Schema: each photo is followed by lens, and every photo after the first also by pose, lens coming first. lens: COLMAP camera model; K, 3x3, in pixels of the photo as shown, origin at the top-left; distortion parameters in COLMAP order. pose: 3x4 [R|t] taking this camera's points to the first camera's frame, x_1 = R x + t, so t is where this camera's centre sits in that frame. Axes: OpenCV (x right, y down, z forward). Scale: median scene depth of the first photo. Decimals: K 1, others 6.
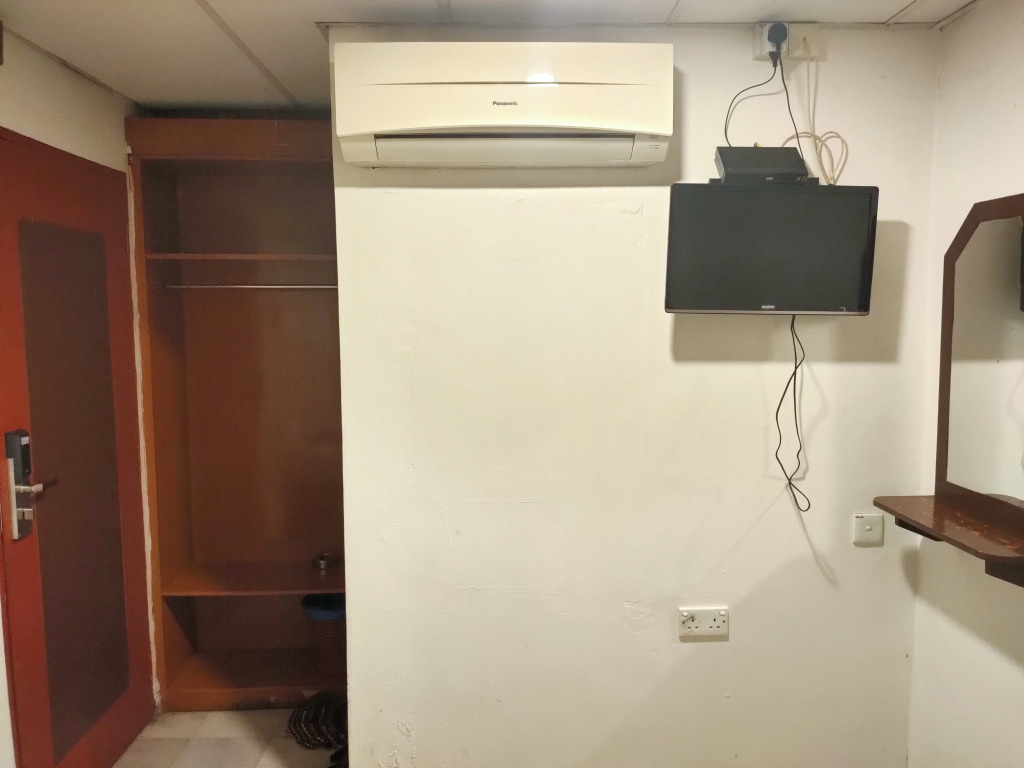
lens RADIAL K [[775.3, 0, 512.1], [0, 775.3, 387.8], [0, 0, 1]] dist [0.057245, -0.088365]
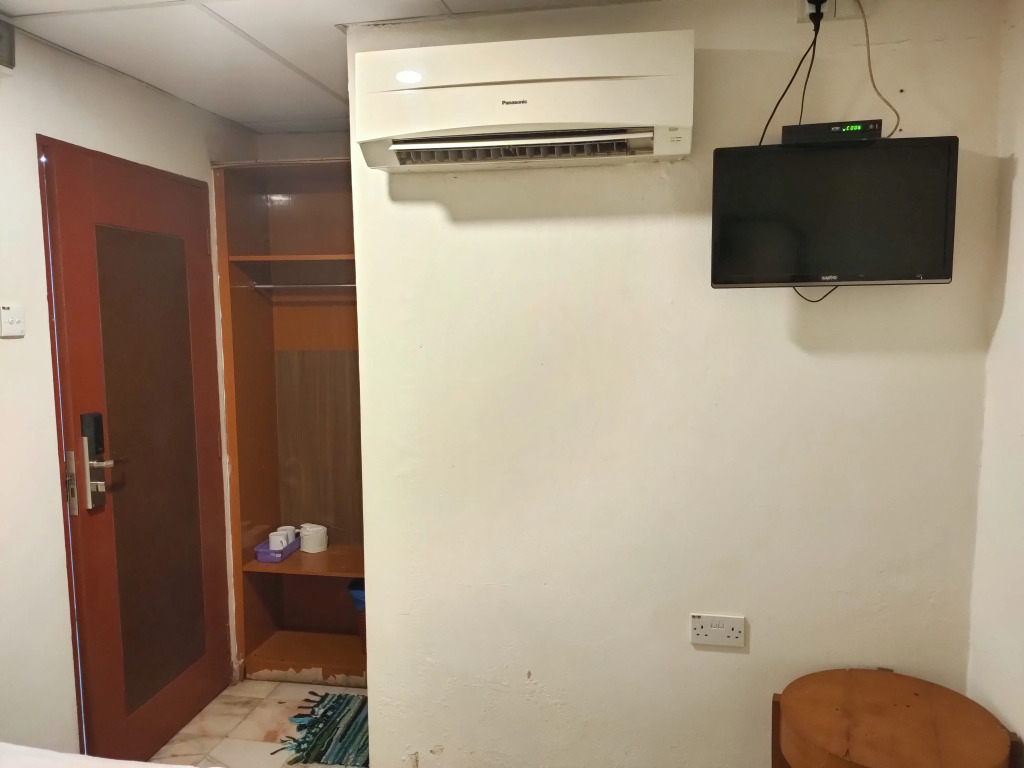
lens RADIAL K [[775.3, 0, 513.5], [0, 775.3, 382.0], [0, 0, 1]] dist [0.057245, -0.088365]
pose [[0.978729, 0.016555, -0.204487, 0.199374], [-0.017196, 0.999851, -0.001360, 0.000461], [0.204434, 0.004847, 0.978868, 0.008319]]
